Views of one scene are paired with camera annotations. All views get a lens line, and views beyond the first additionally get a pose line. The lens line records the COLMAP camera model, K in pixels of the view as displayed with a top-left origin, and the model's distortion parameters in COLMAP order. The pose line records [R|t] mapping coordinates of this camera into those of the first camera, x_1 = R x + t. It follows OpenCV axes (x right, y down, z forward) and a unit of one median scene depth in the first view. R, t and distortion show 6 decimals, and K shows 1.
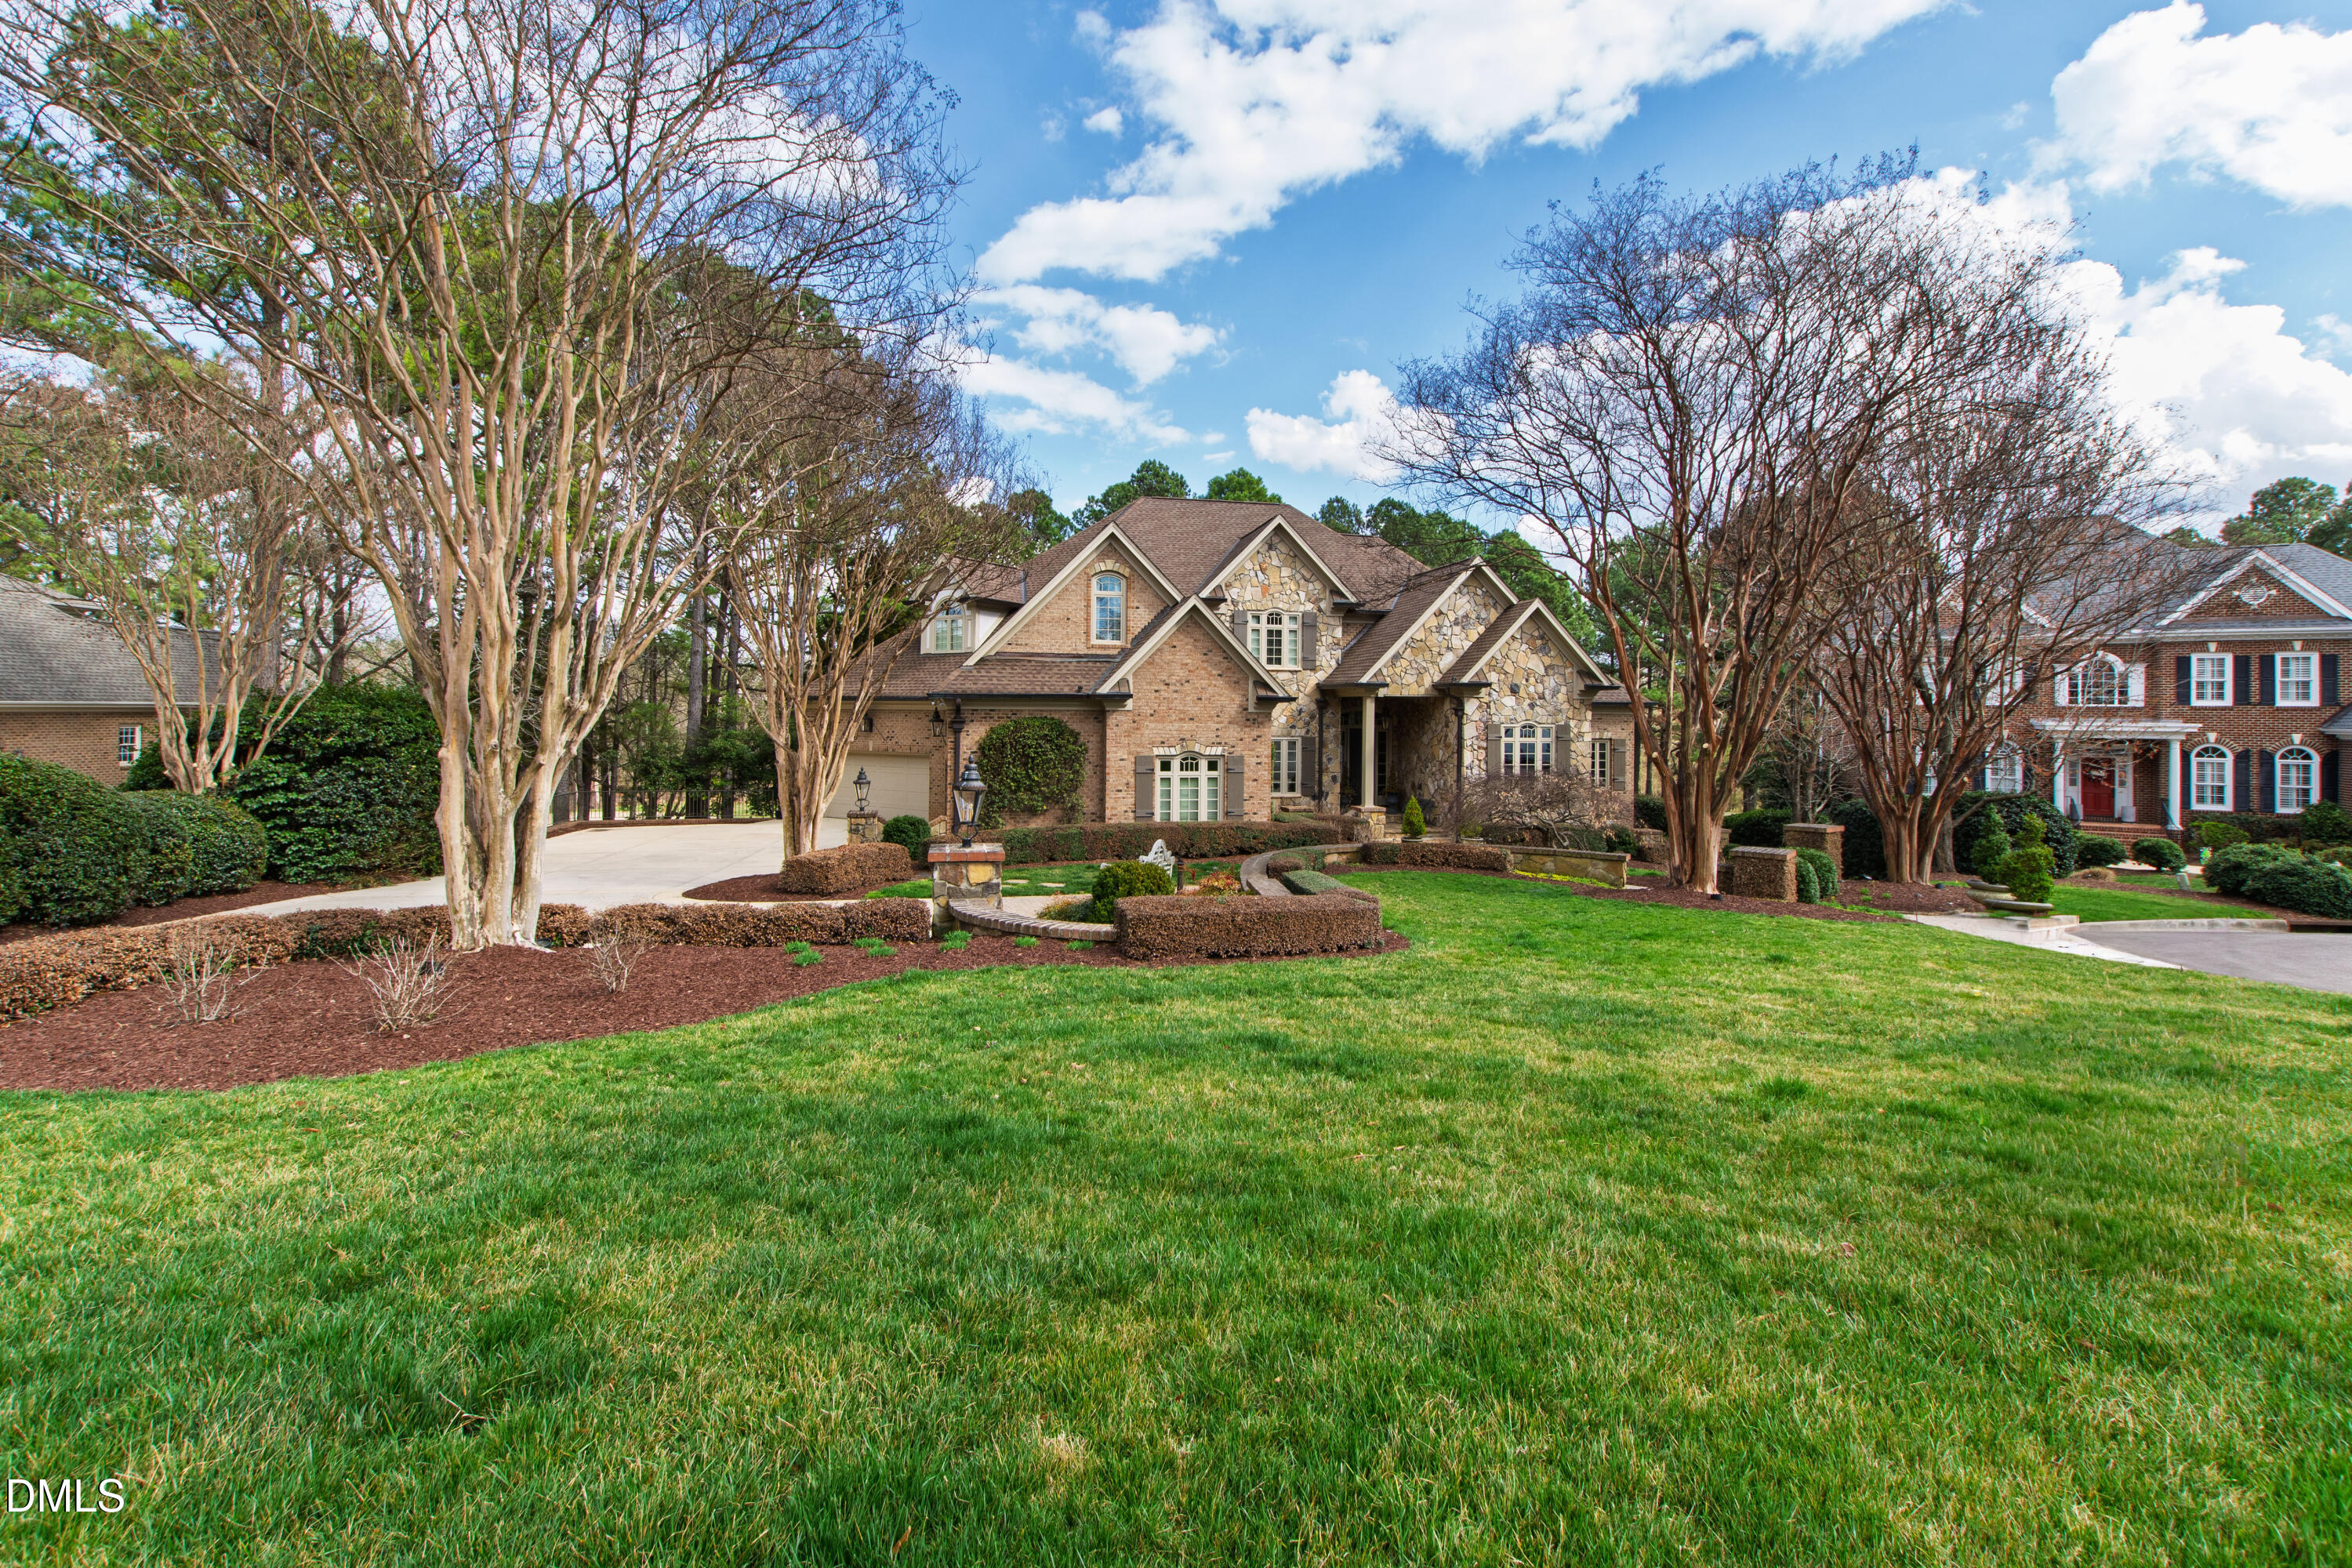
lens RADIAL K [[1052.3, 0, 1179.2], [0, 1052.3, 710.0], [0, 0, 1]] dist [0.009519, -0.001278]
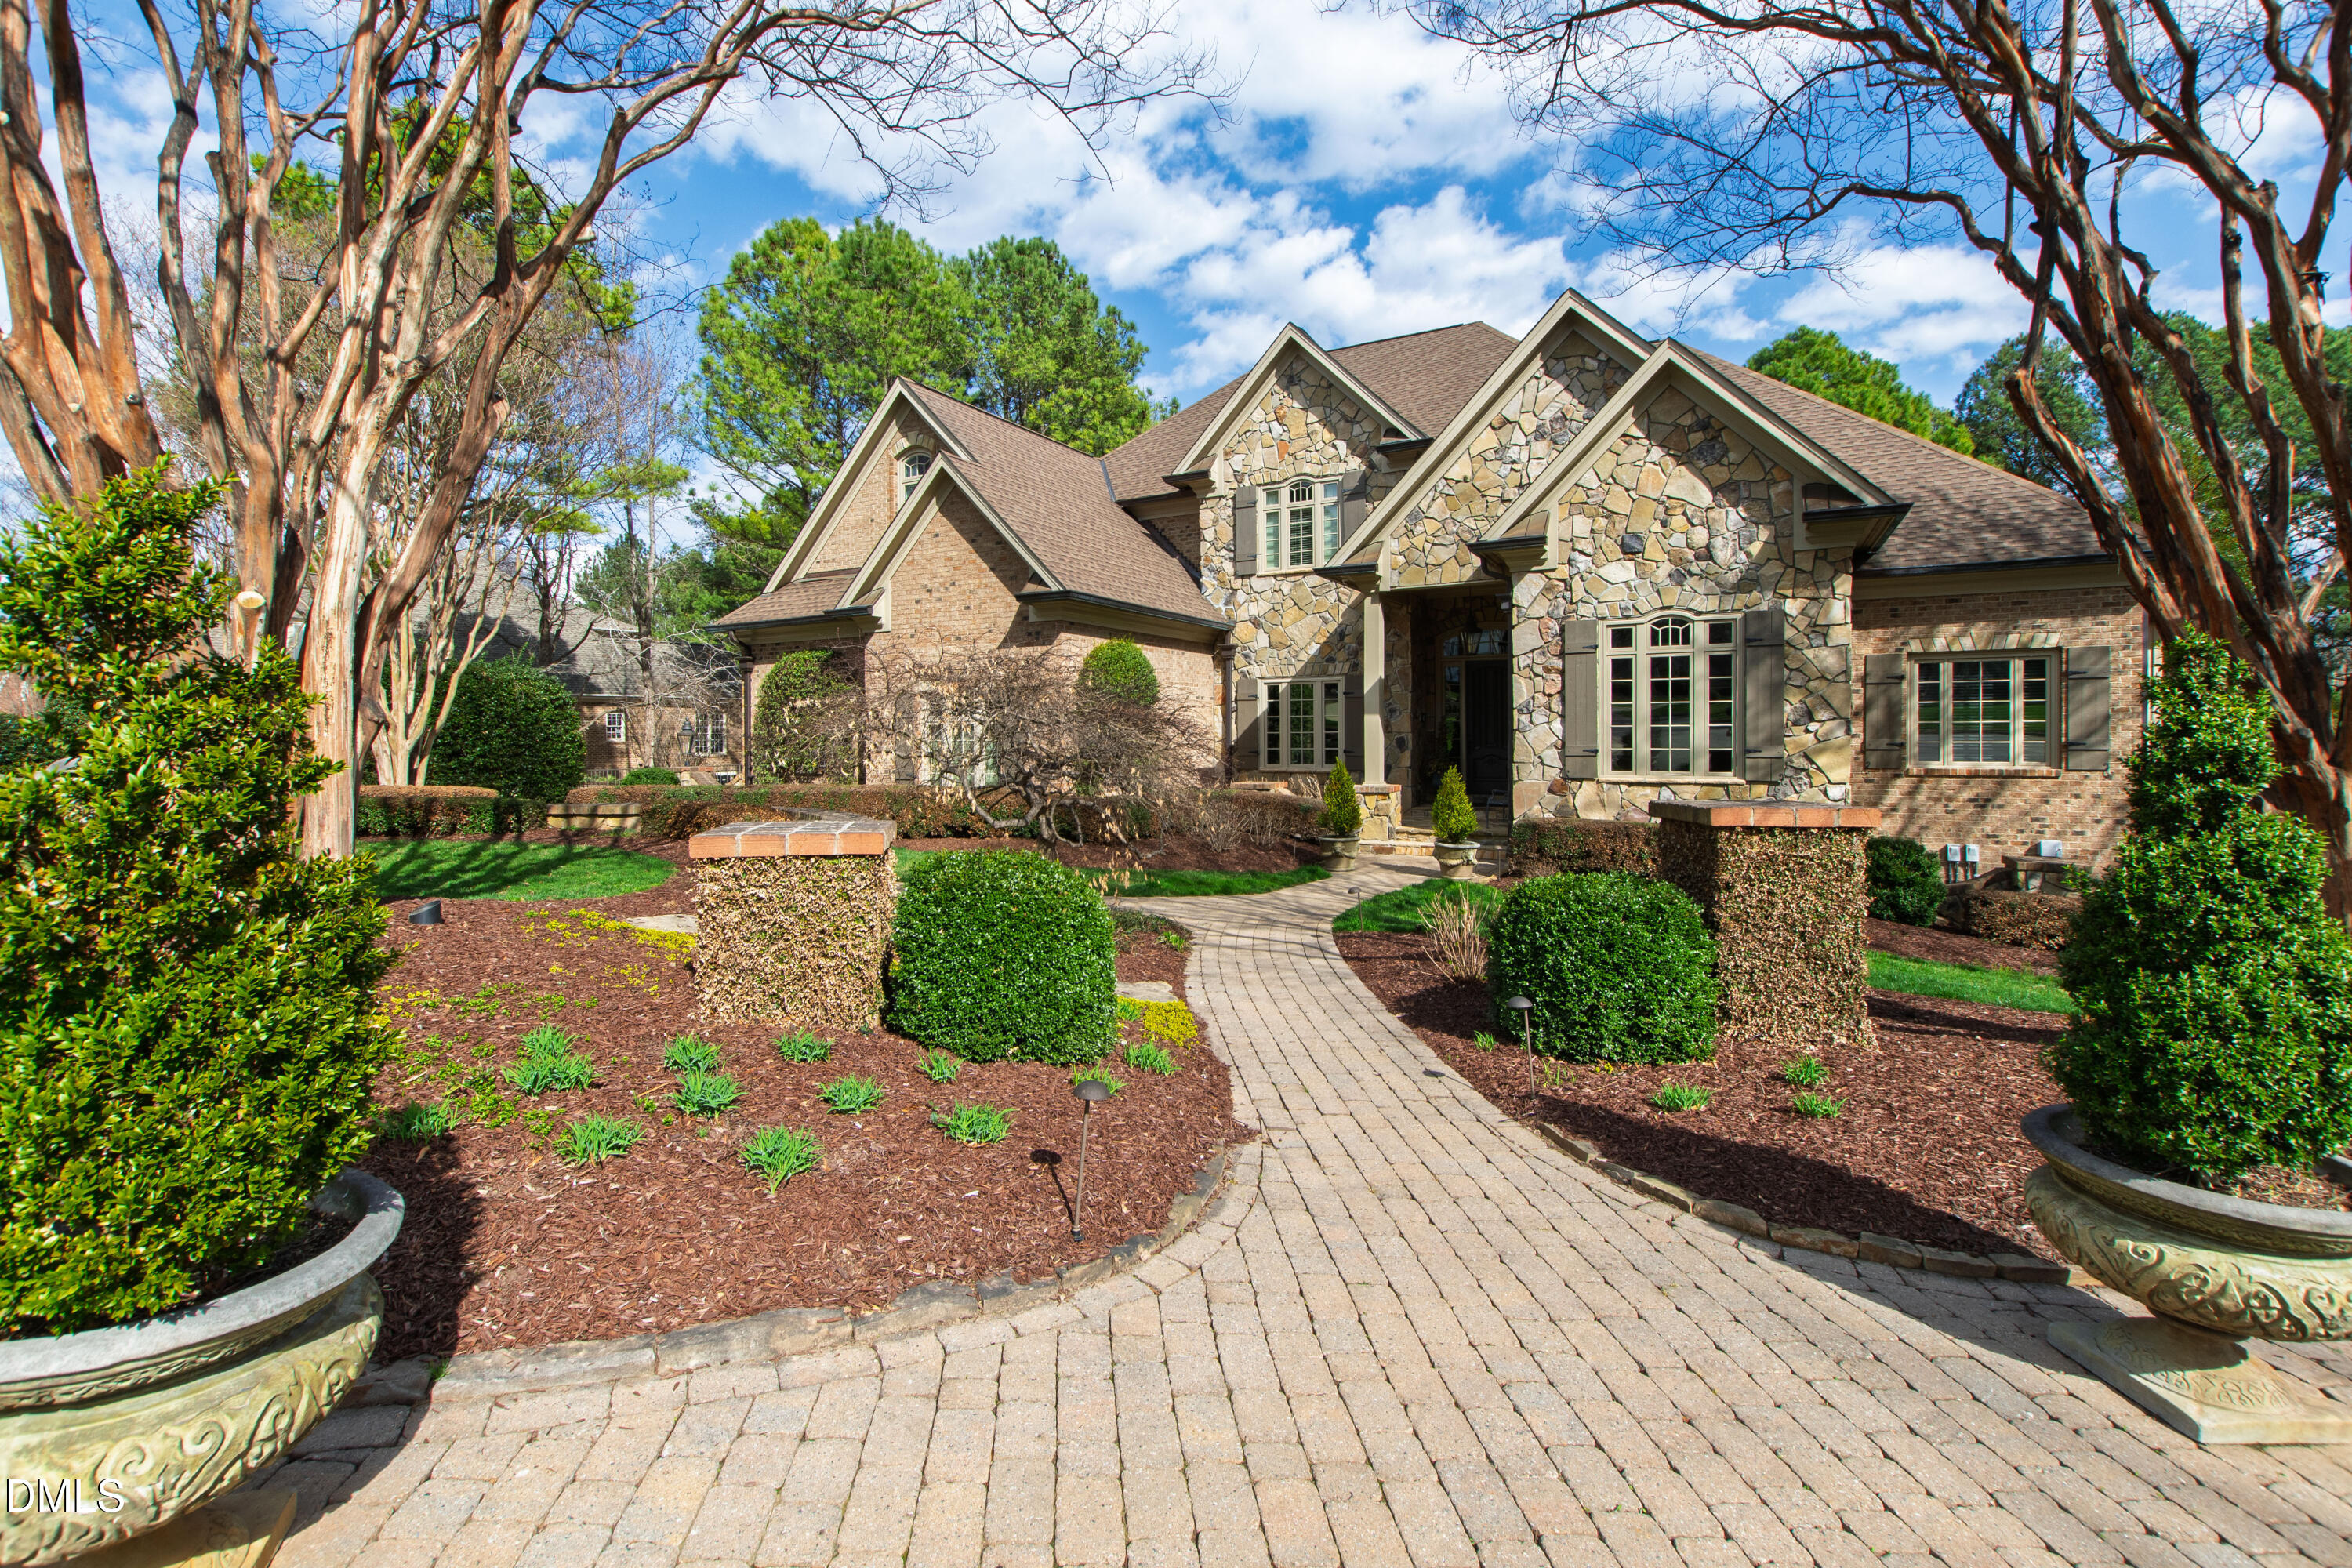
lens RADIAL K [[1052.3, 0, 1148.3], [0, 1052.3, 746.3], [0, 0, 1]] dist [0.009519, -0.001278]
pose [[0.736090, -0.005905, -0.676858, 0.479180], [0.018106, 0.999776, 0.010968, 0.062275], [0.676642, -0.020329, 0.736032, 0.494159]]
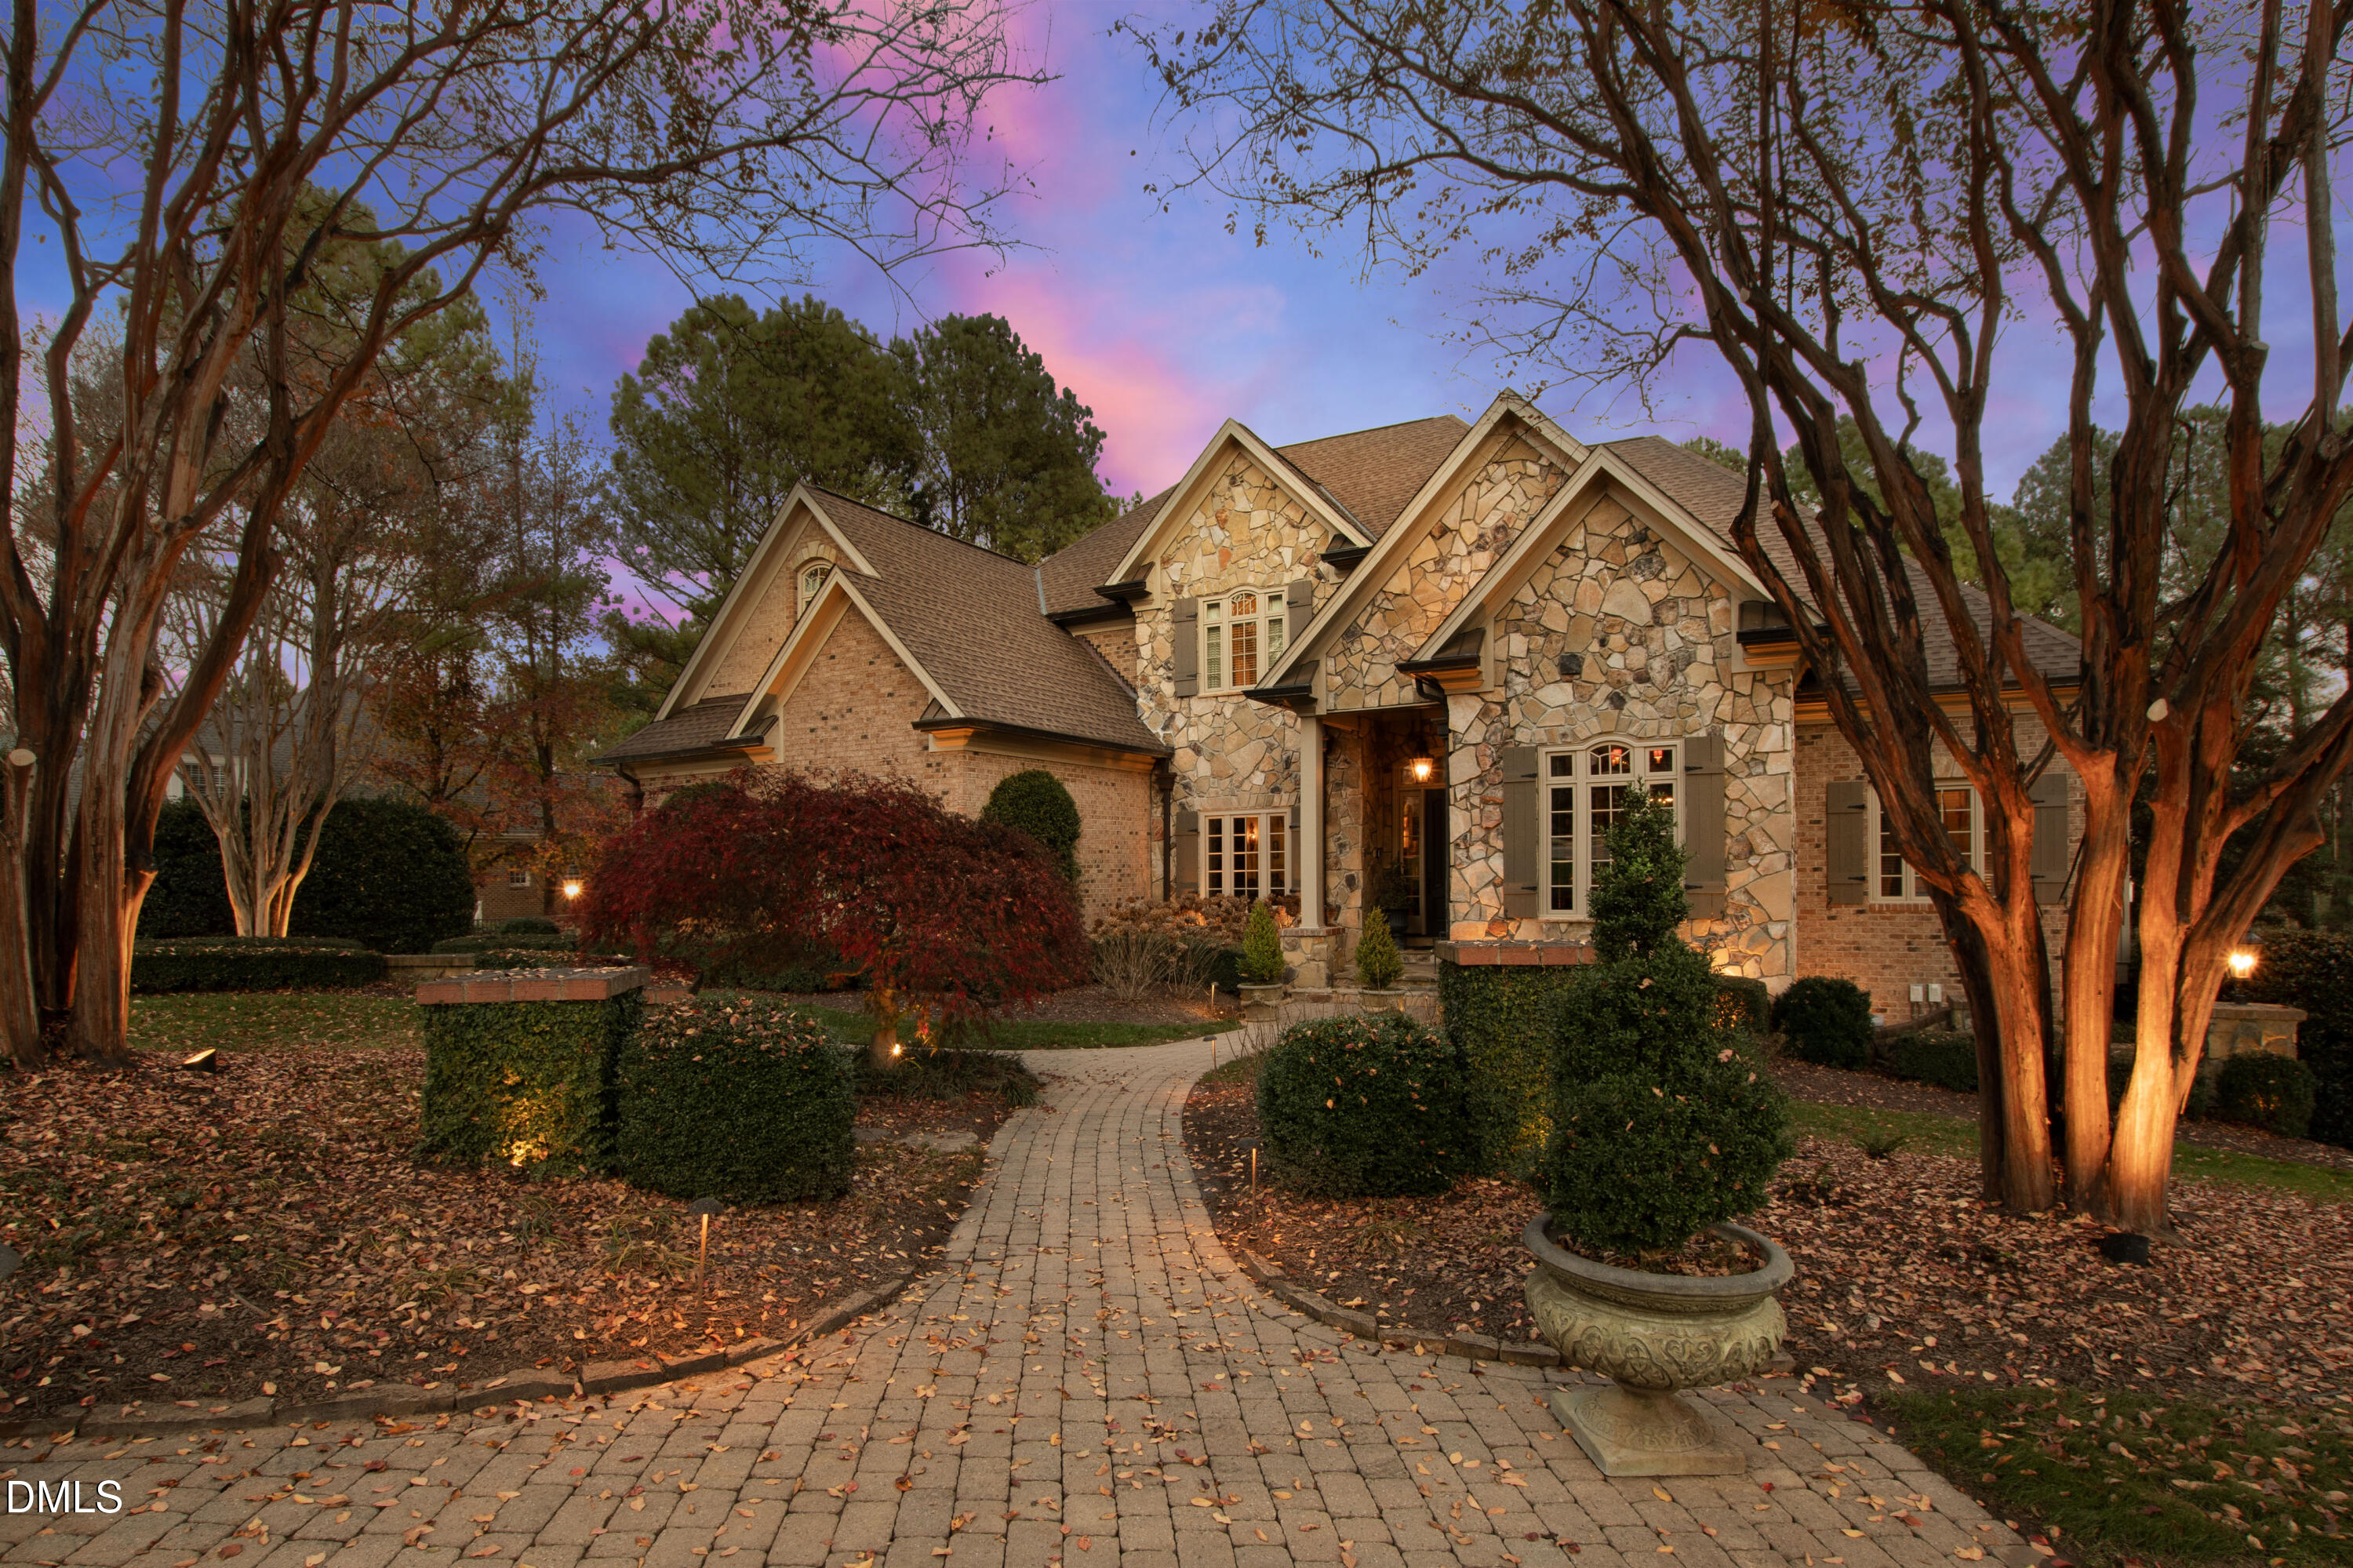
lens RADIAL K [[1224.3, 0, 1150.7], [0, 1224.3, 889.6], [0, 0, 1]] dist [-0.026738, 0.002365]
pose [[0.735476, -0.009430, -0.677485, 0.533761], [0.024181, 0.999631, 0.012337, 0.063520], [0.677119, -0.025456, 0.735433, 0.499040]]
